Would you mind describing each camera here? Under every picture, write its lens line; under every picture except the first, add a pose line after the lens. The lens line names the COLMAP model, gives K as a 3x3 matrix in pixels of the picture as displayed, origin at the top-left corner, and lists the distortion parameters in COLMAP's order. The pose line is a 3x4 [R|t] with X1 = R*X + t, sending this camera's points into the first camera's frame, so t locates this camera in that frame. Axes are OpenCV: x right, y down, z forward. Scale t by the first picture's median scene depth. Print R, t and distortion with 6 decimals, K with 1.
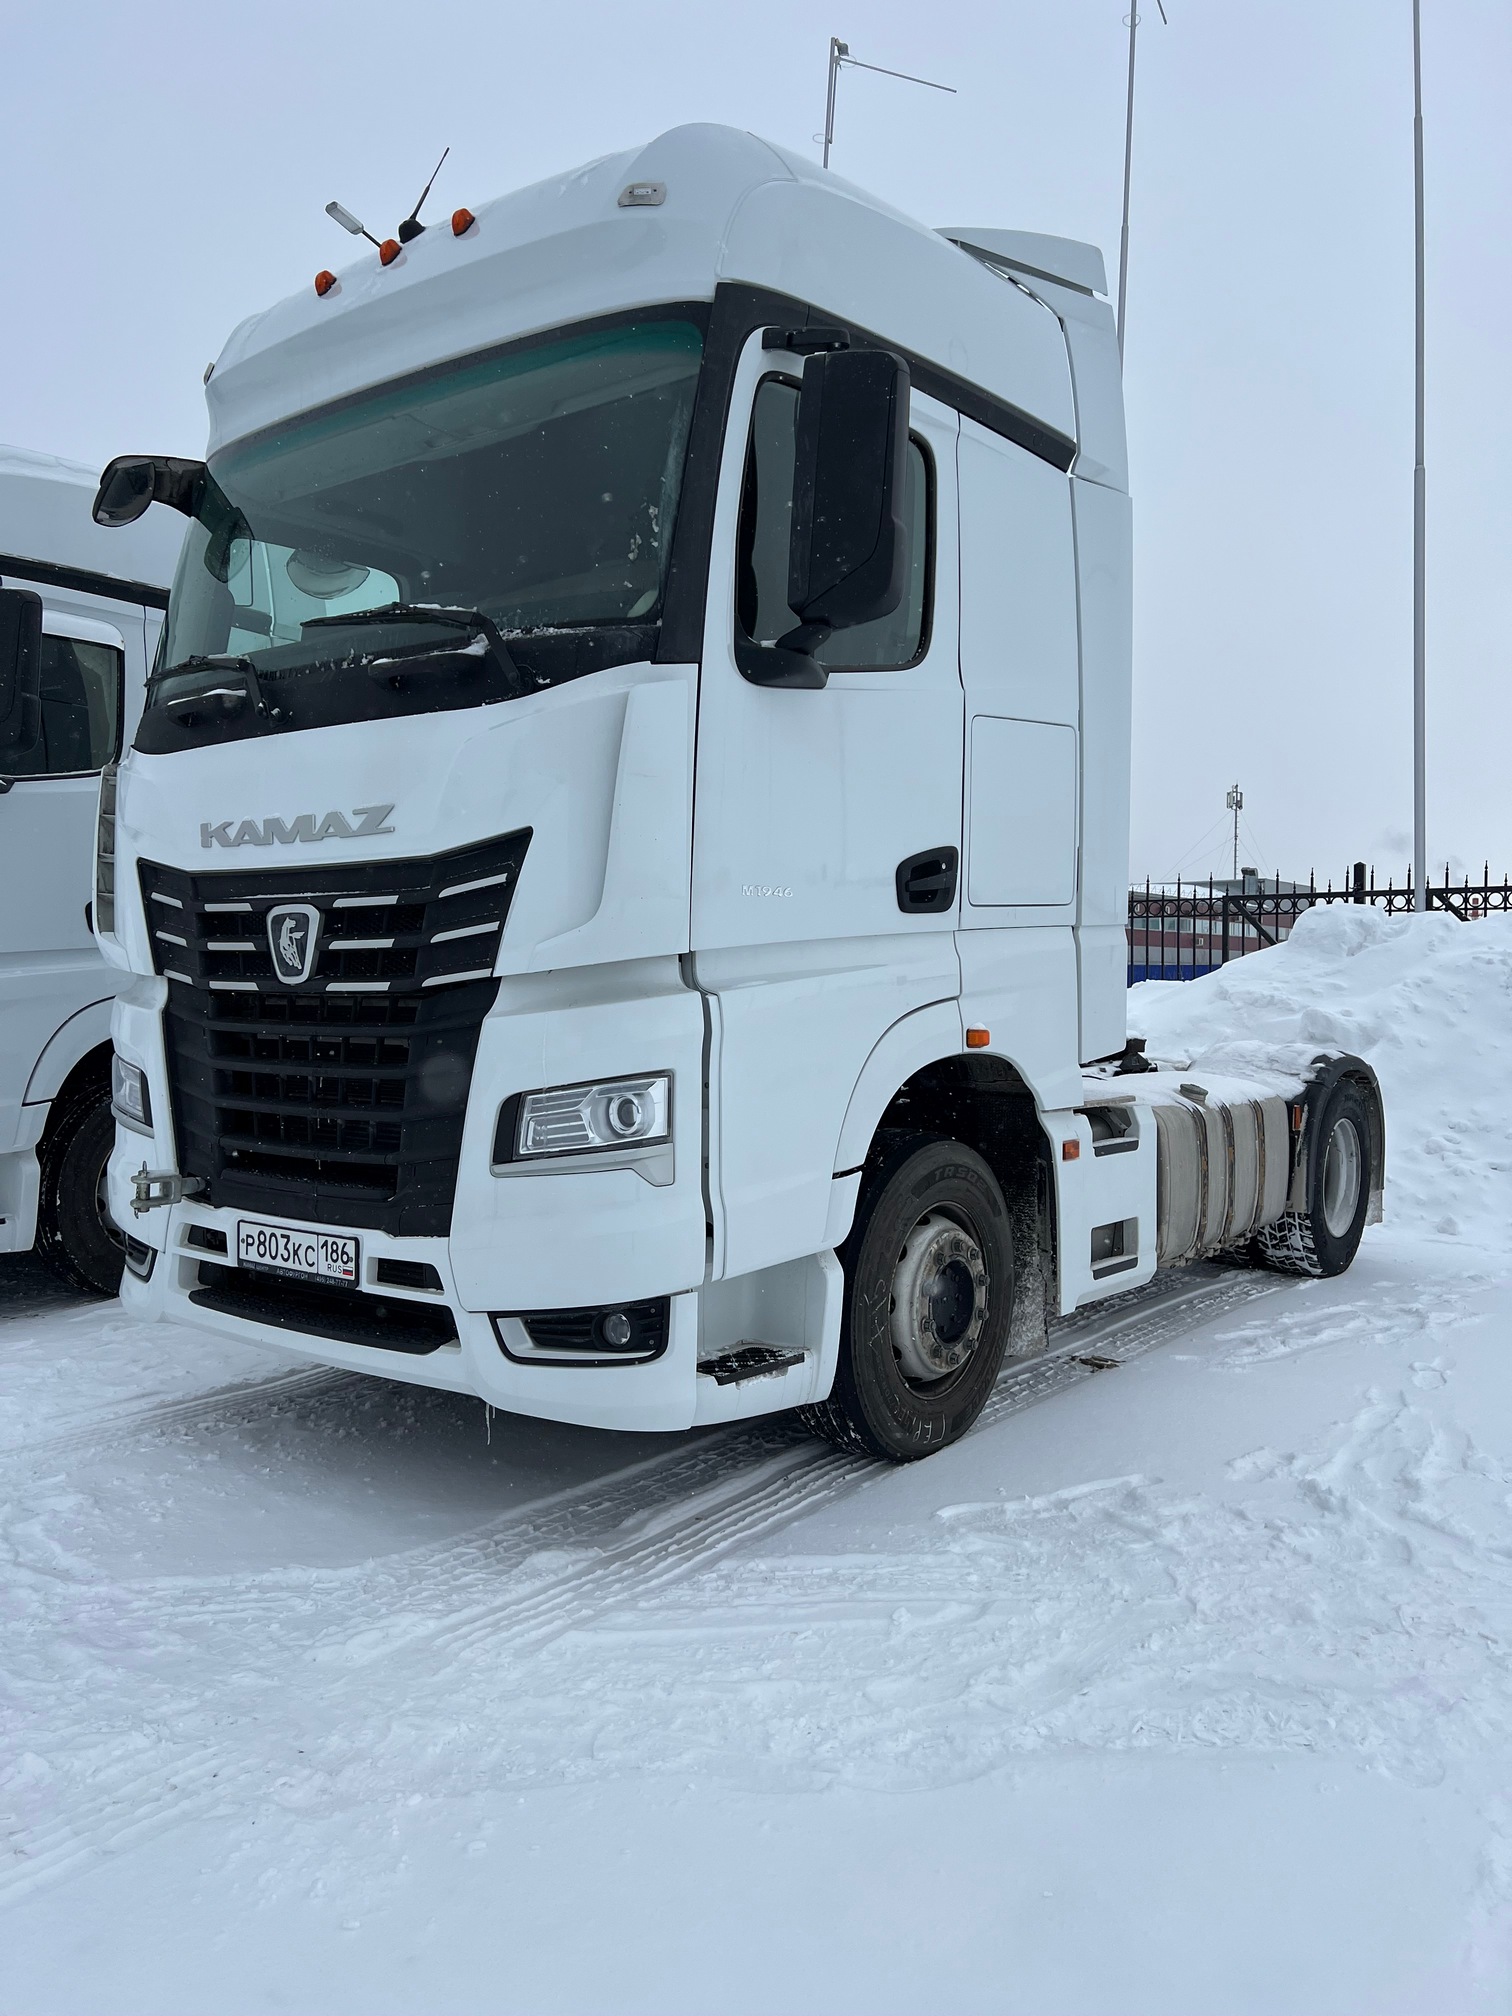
lens RADIAL K [[1499.9, 0, 761.5], [0, 1499.9, 1015.2], [0, 0, 1]] dist [0.048807, -0.057334]
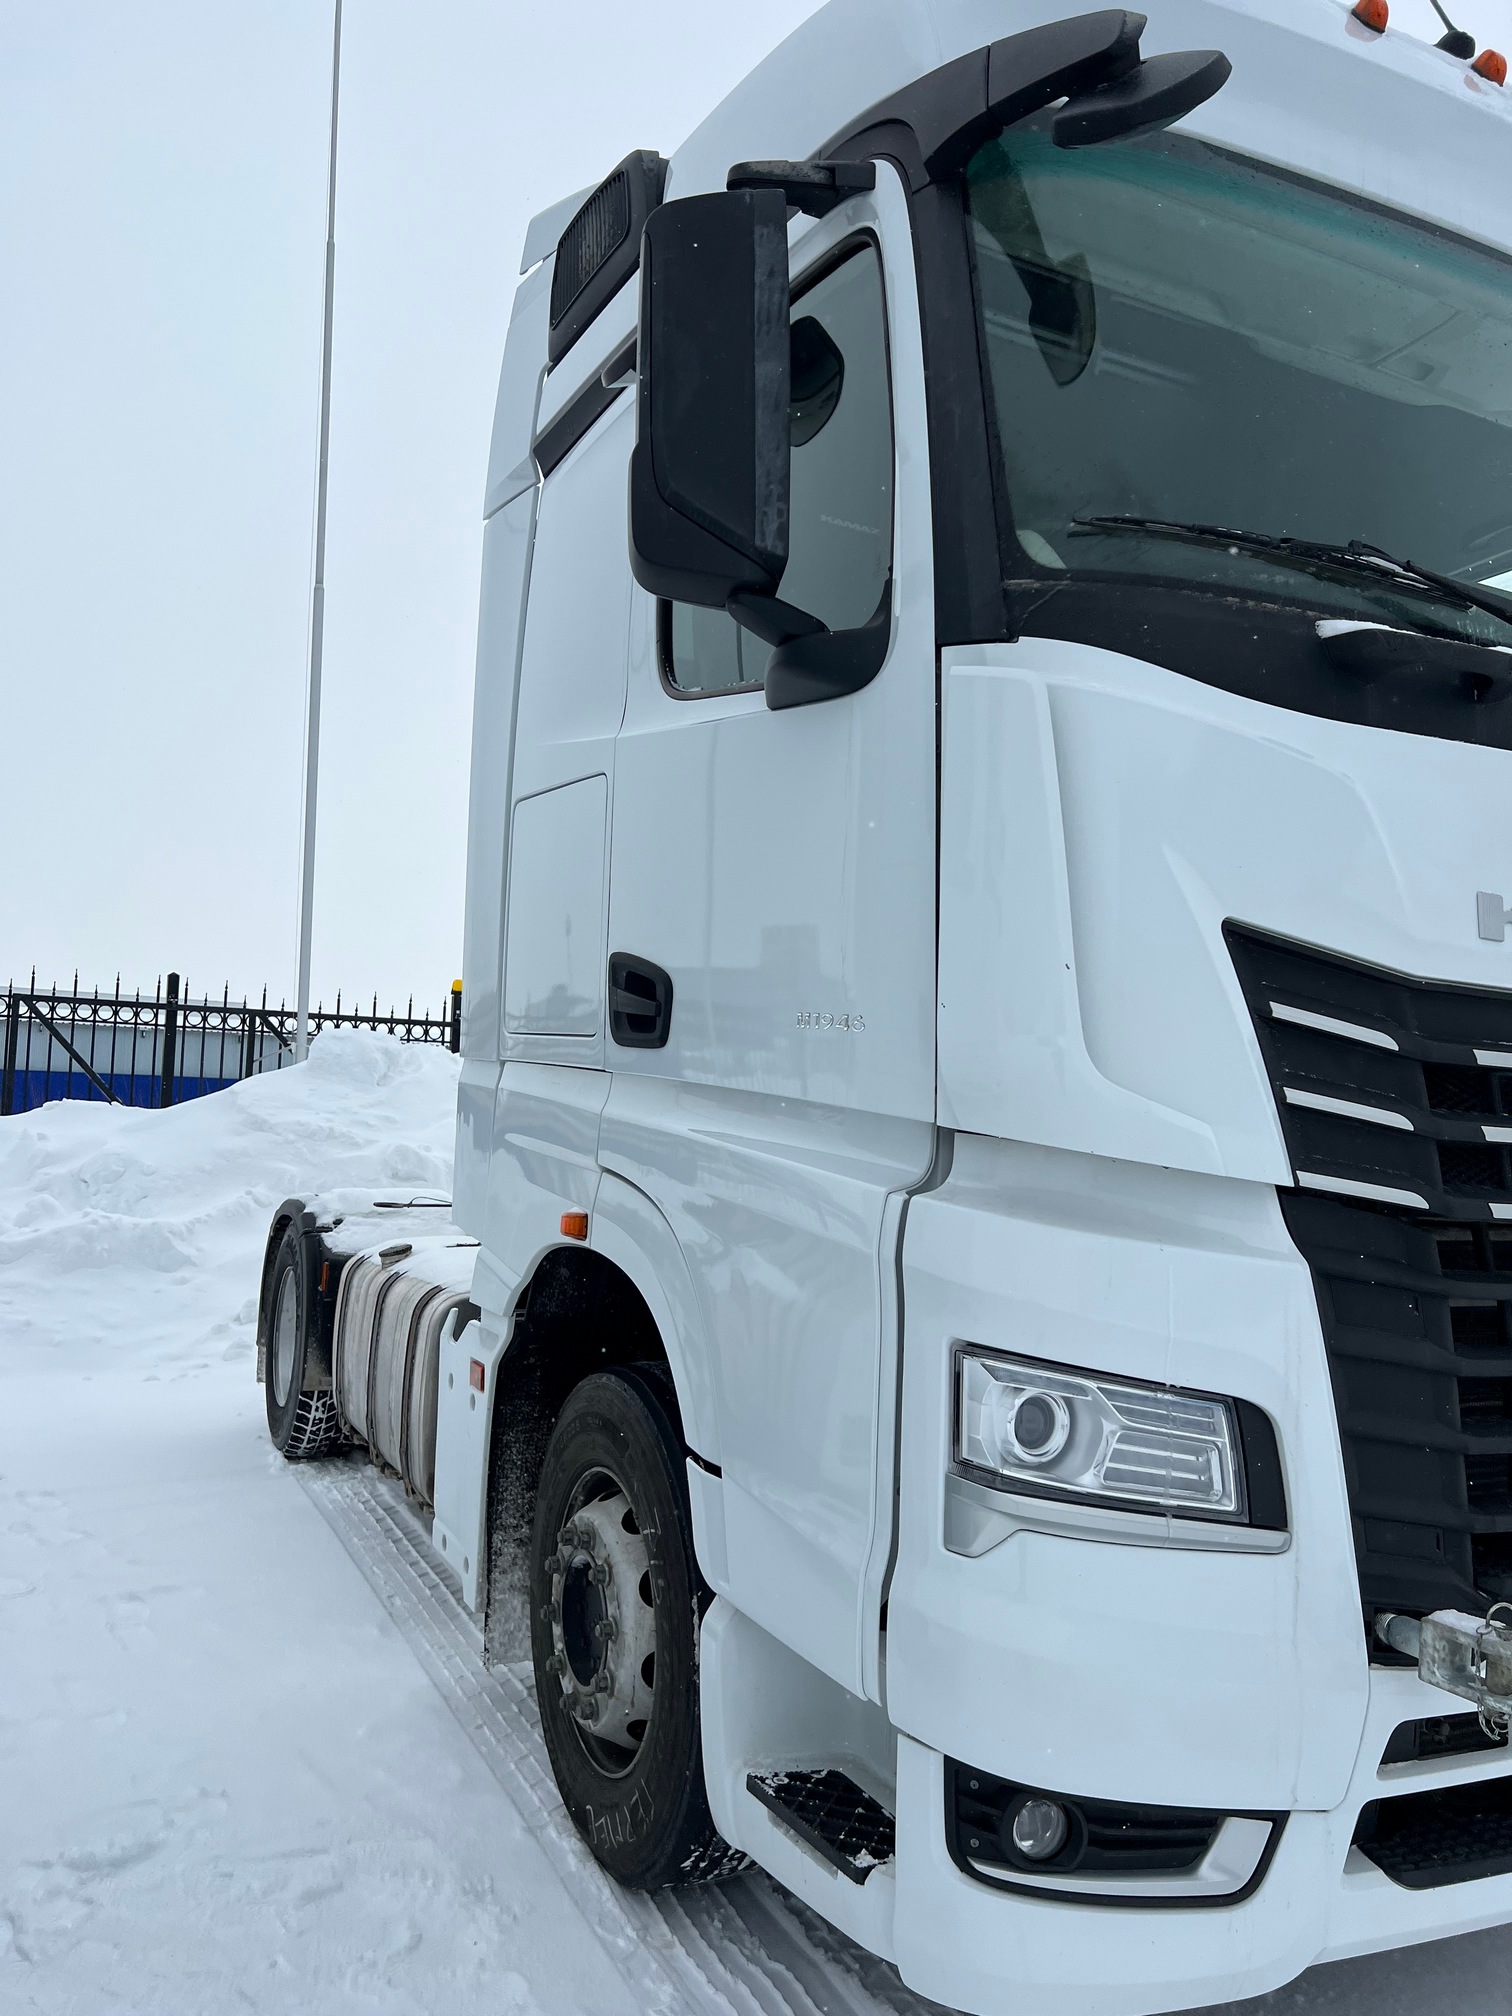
lens RADIAL K [[1499.9, 0, 761.5], [0, 1499.9, 1015.2], [0, 0, 1]] dist [0.048807, -0.057334]
pose [[0.458460, 0.076267, 0.885437, -0.945252], [-0.017441, 0.996891, -0.076836, -0.042736], [-0.888544, 0.019783, 0.458365, 0.998014]]
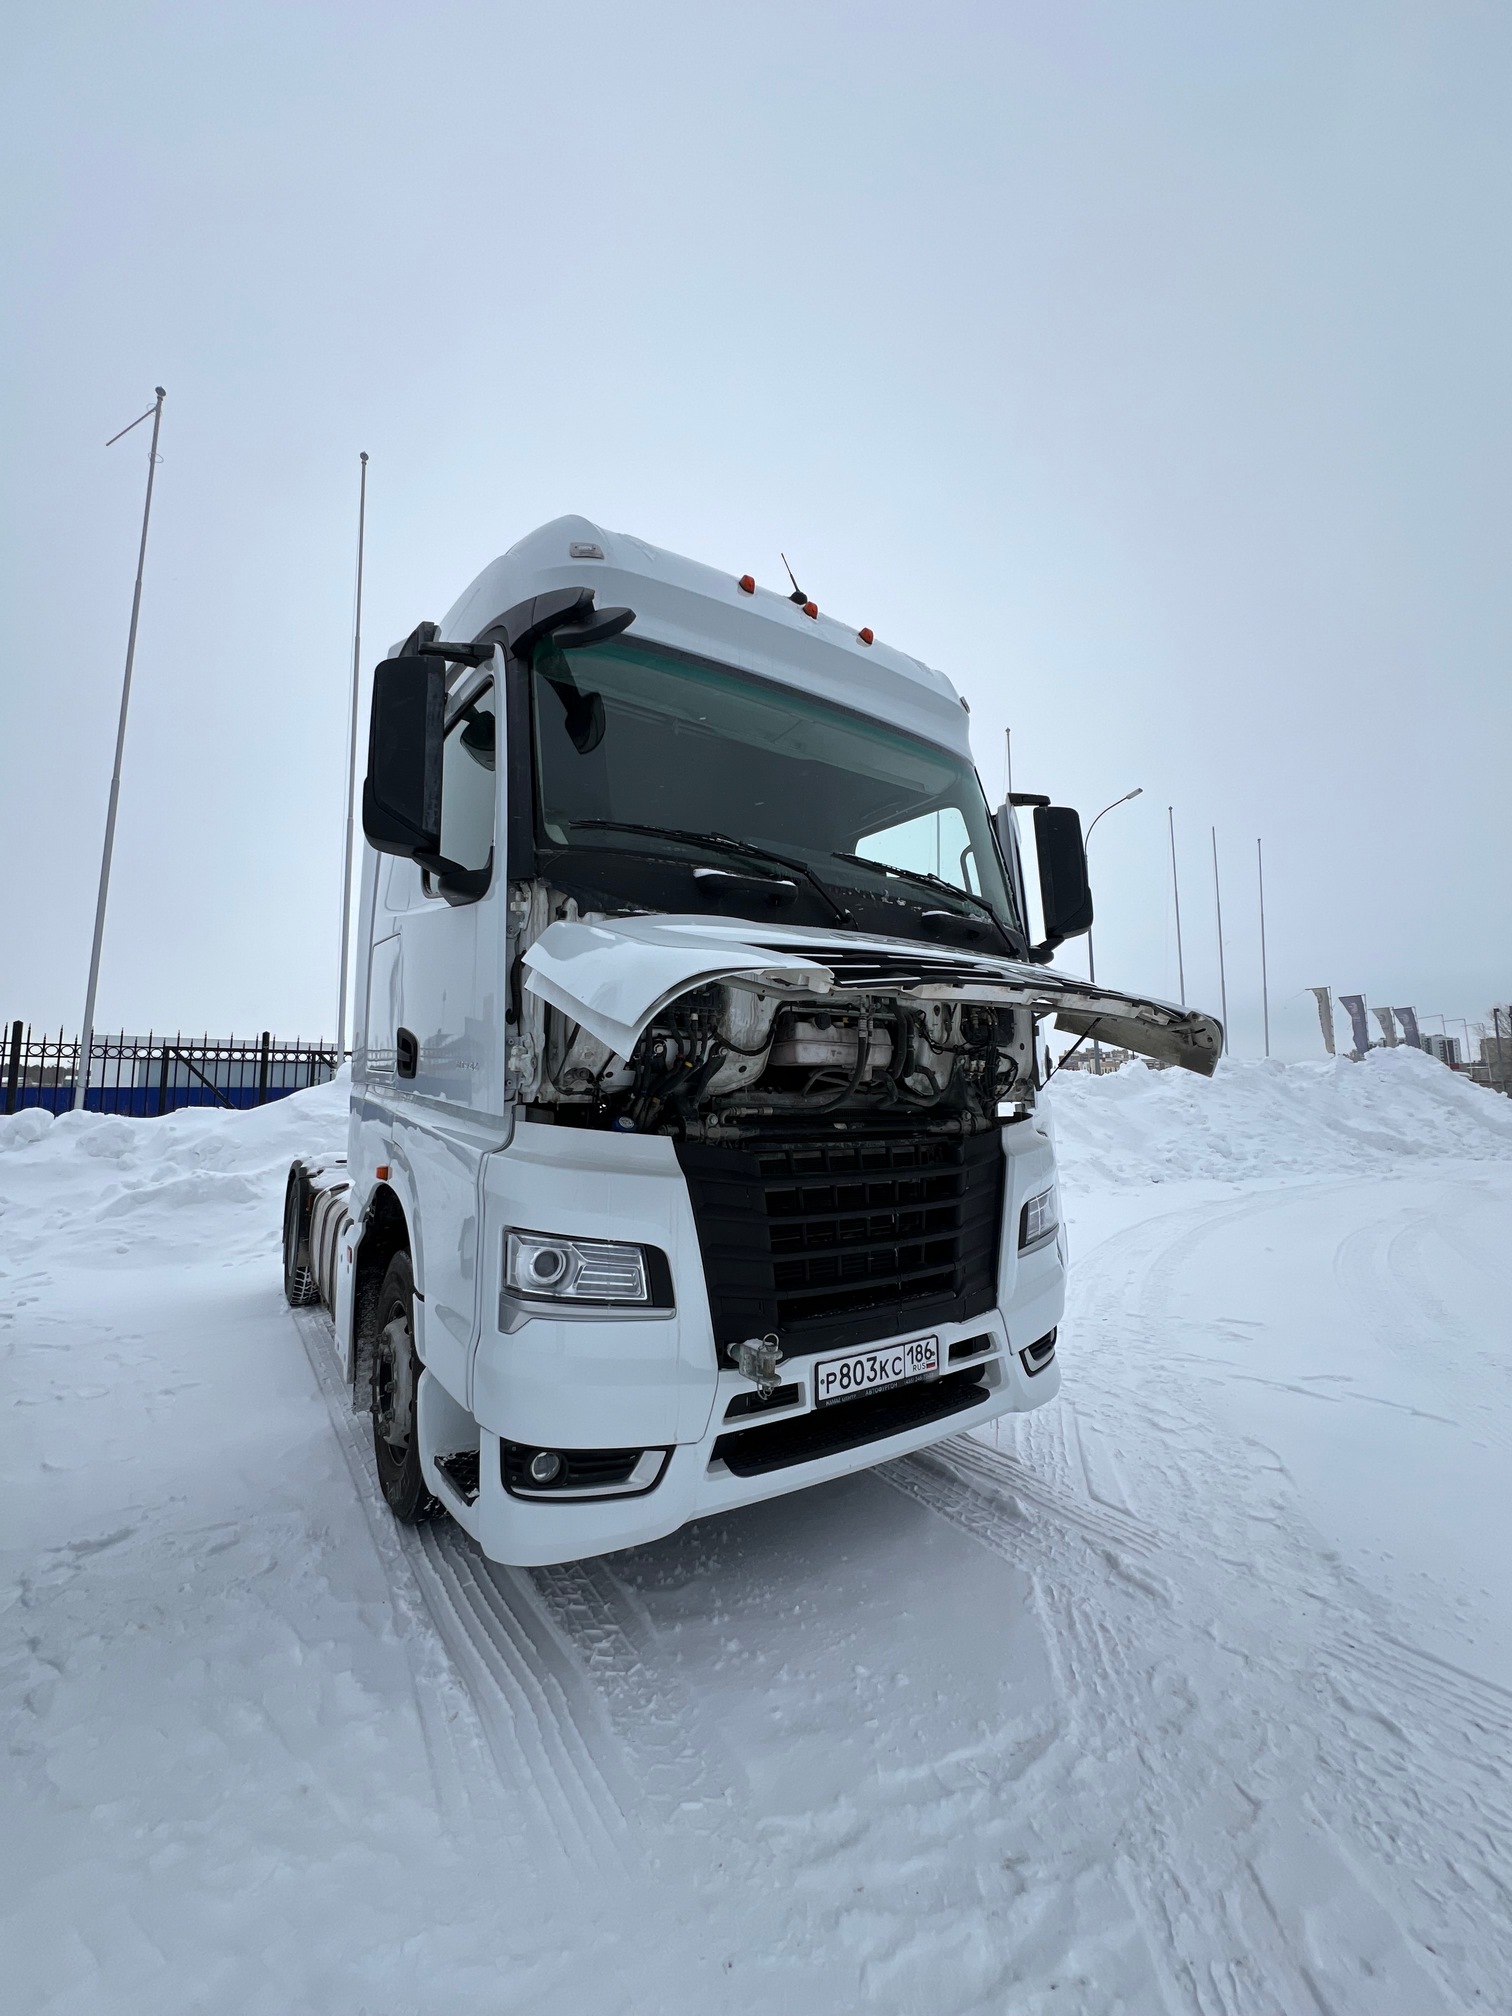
lens RADIAL K [[802.3, 0, 758.8], [0, 802.3, 1003.7], [0, 0, 1]] dist [-0.000277, 0.000164]
pose [[0.324501, 0.105710, 0.939960, -0.930254], [0.024223, 0.992481, -0.119979, -0.053052], [-0.945575, 0.061702, 0.319501, 0.839554]]
